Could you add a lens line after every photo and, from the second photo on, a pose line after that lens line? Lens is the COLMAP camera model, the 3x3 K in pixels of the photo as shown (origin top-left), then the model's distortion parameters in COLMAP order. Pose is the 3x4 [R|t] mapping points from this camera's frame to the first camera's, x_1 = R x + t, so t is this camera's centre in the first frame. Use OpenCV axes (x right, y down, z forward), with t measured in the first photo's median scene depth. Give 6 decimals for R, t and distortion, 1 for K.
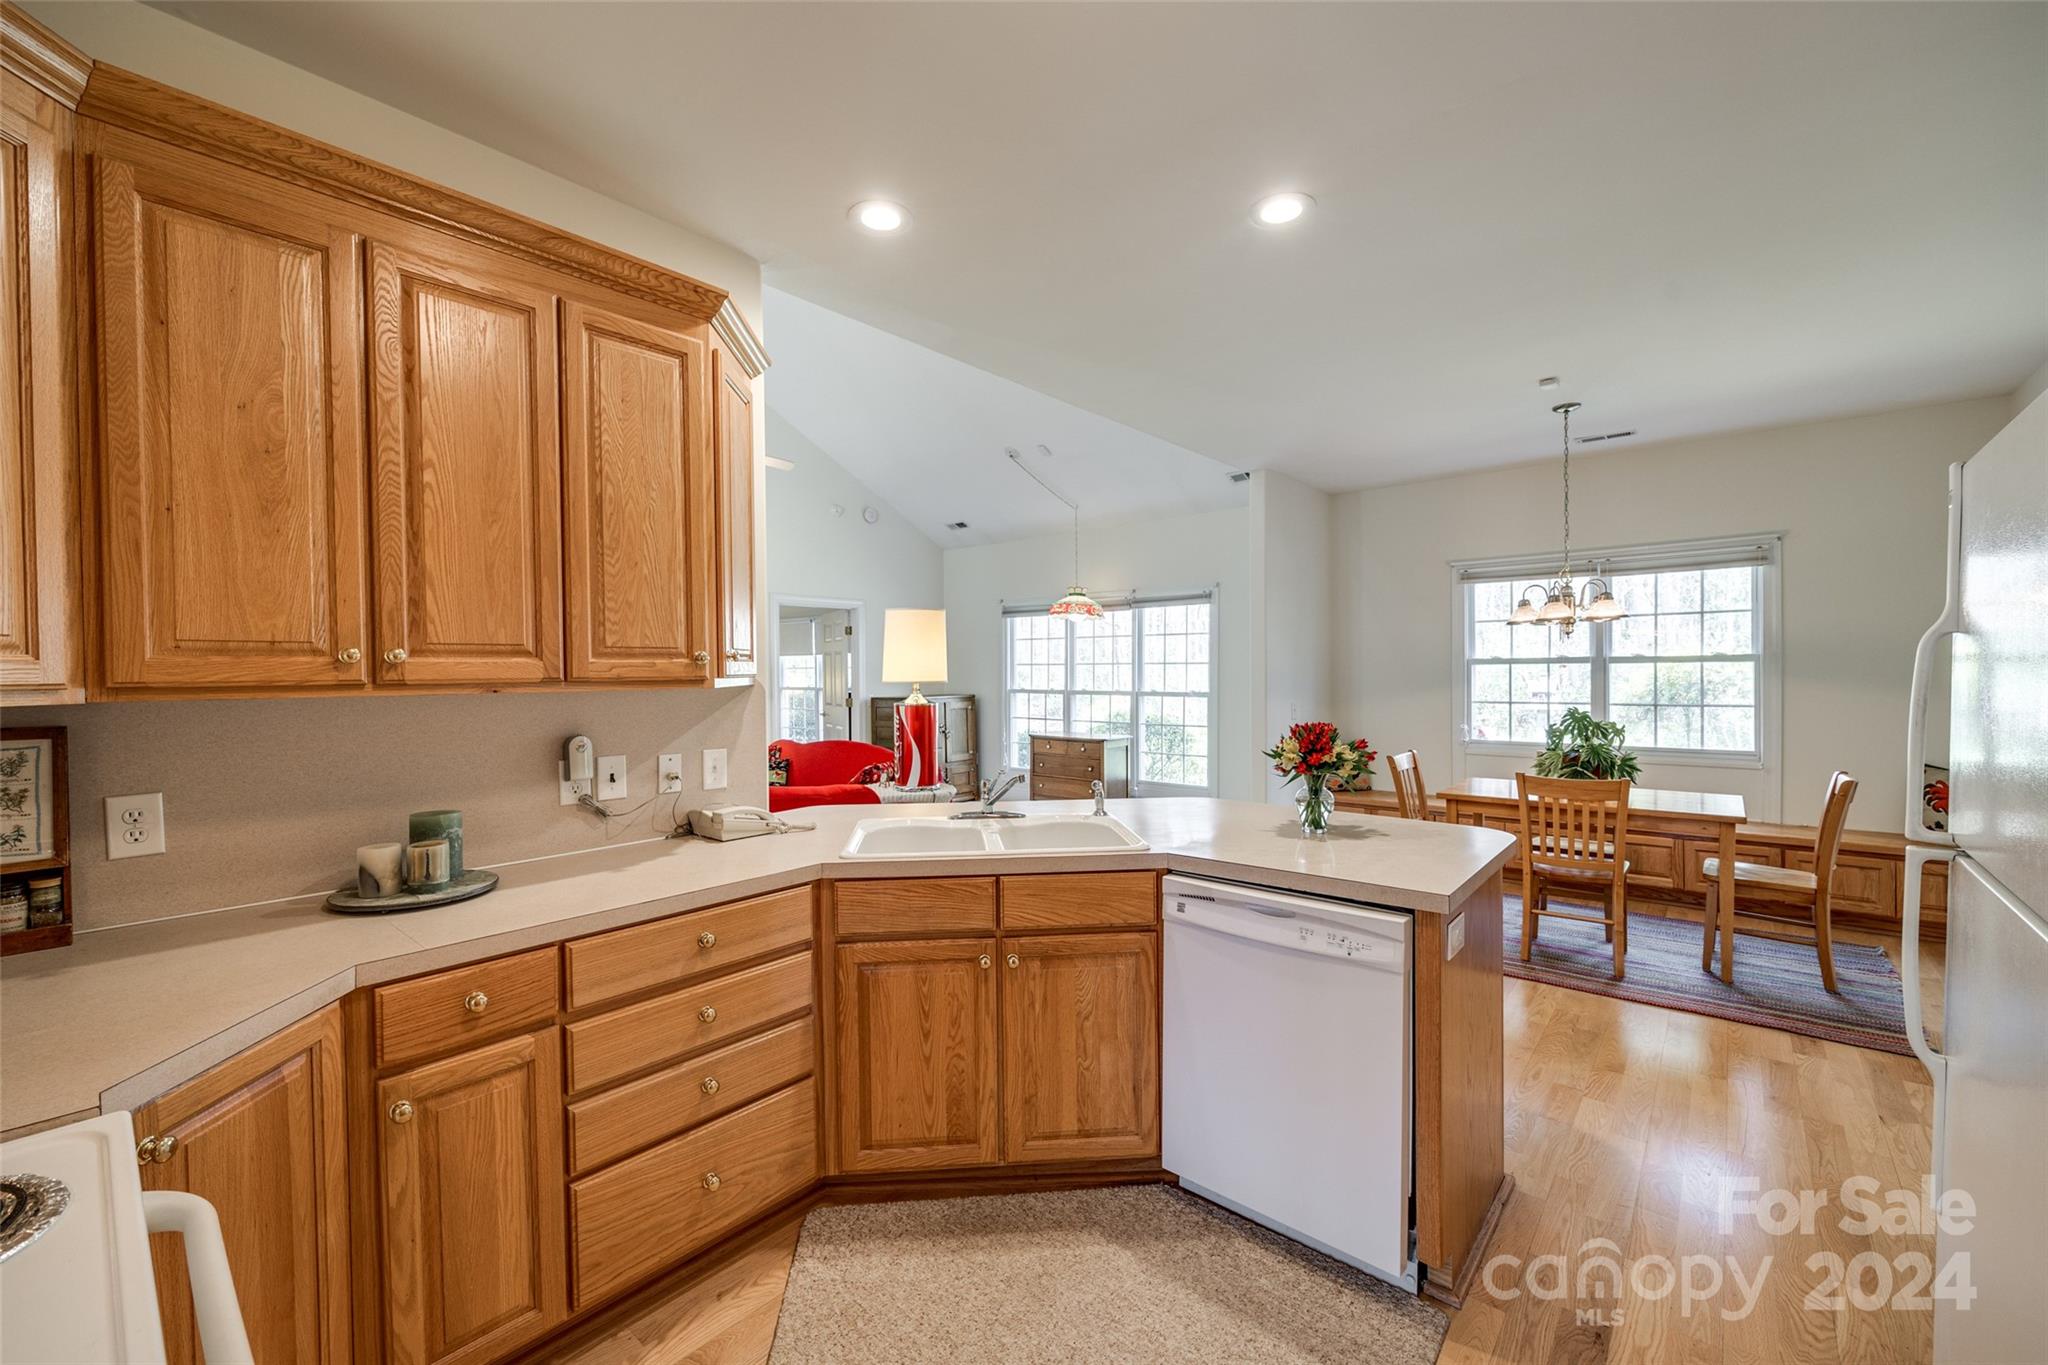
lens RADIAL K [[825.7, 0, 1027.2], [0, 825.7, 666.5], [0, 0, 1]] dist [0.000034, 0.000415]
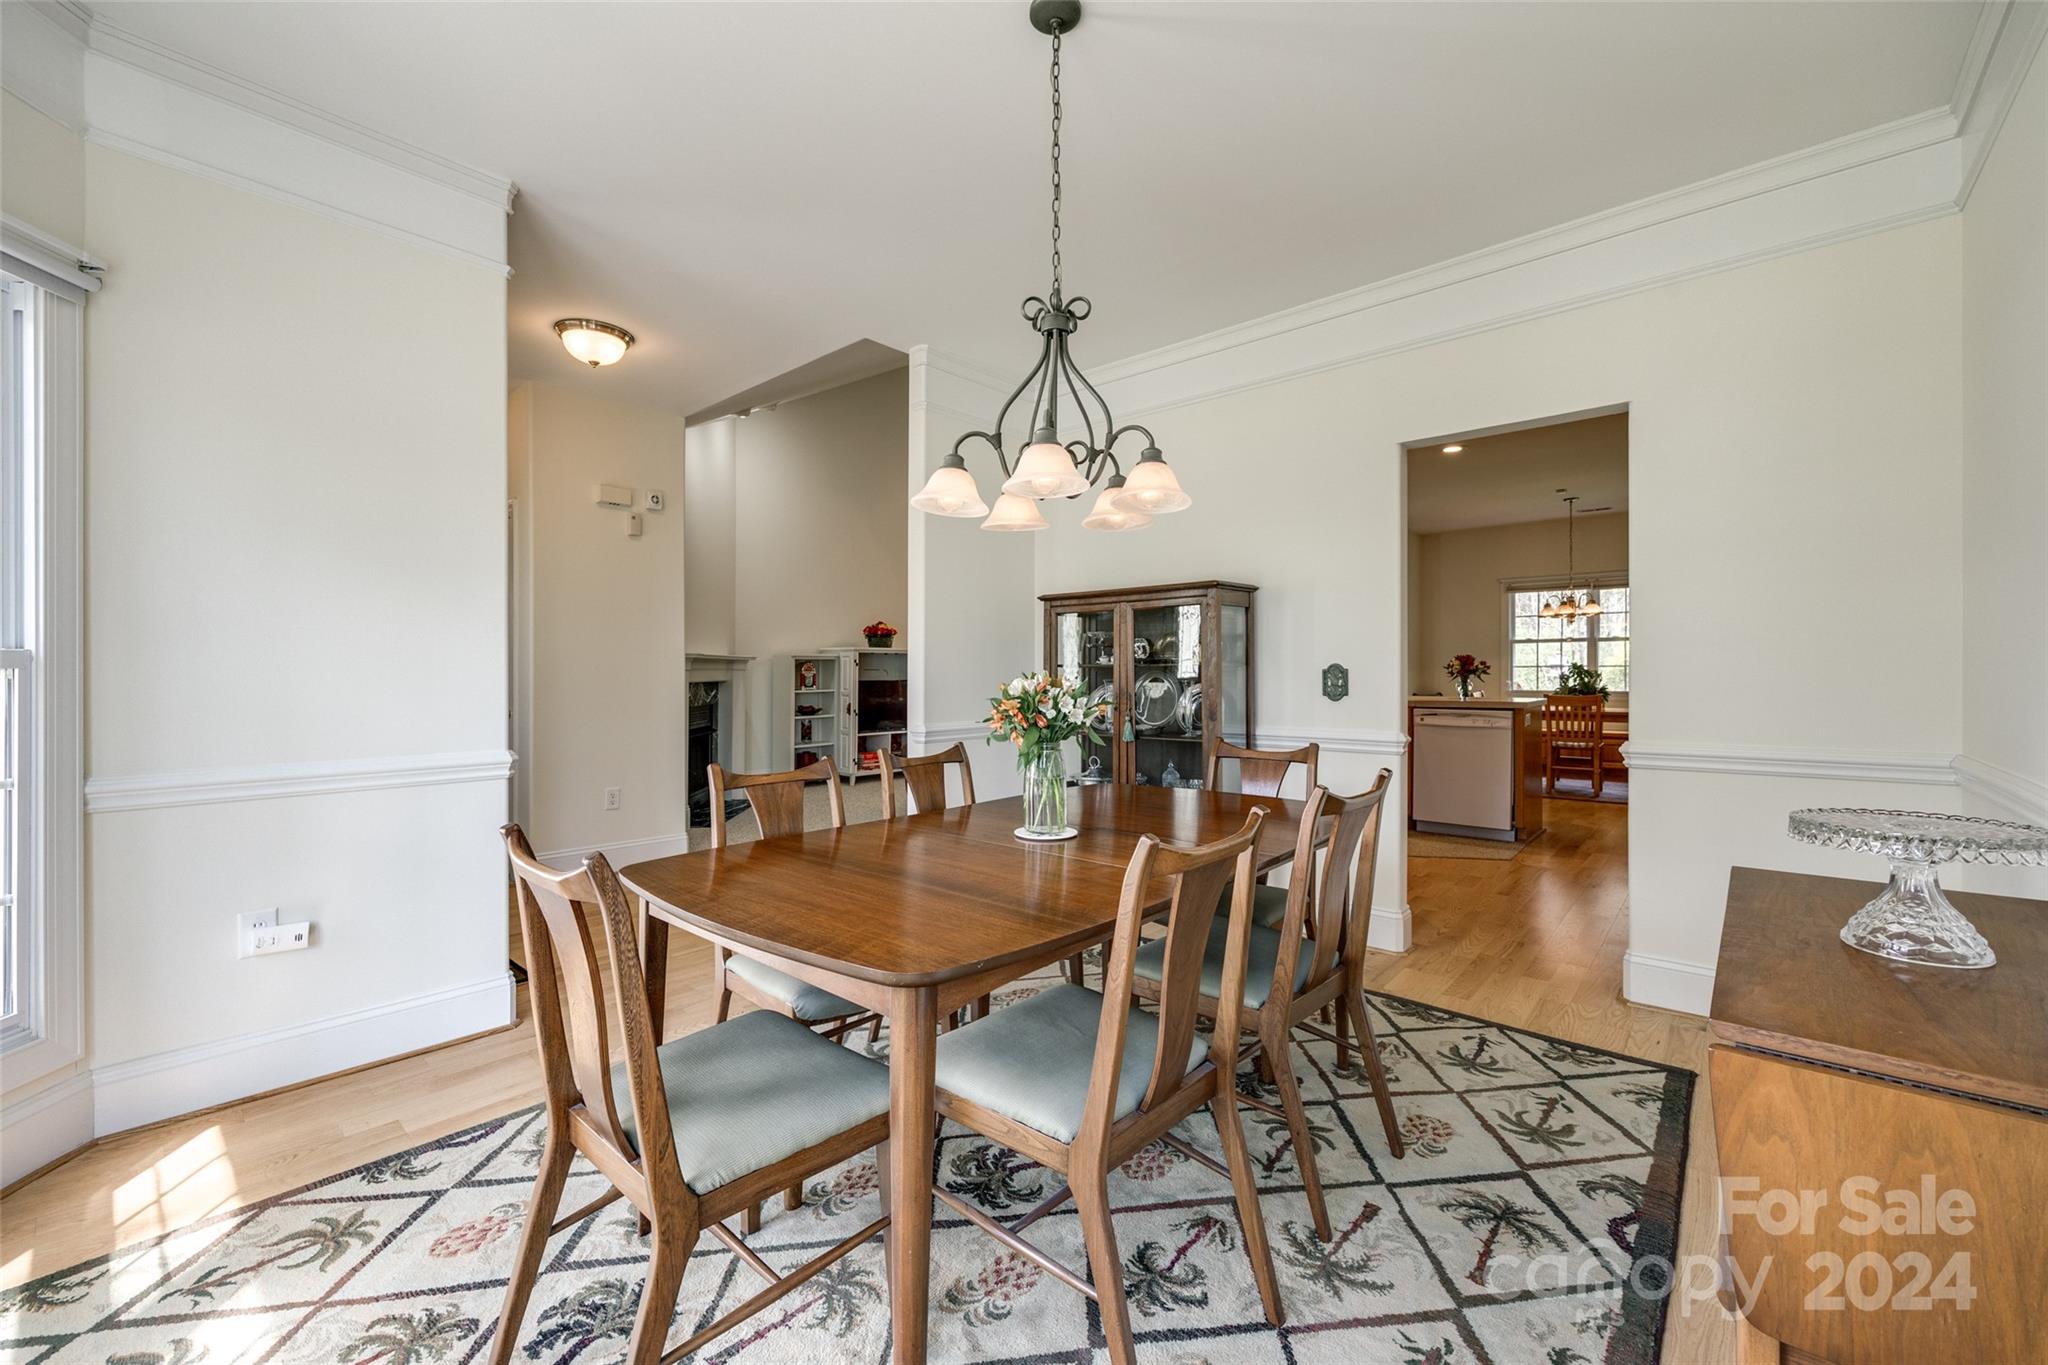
lens RADIAL K [[825.7, 0, 1024.1], [0, 825.7, 688.1], [0, 0, 1]] dist [0.000034, 0.000415]
pose [[0.999951, 0.000338, -0.009856, -0.431741], [-0.000156, 0.999828, 0.018533, 0.058509], [0.009860, -0.018530, 0.999780, -0.672908]]
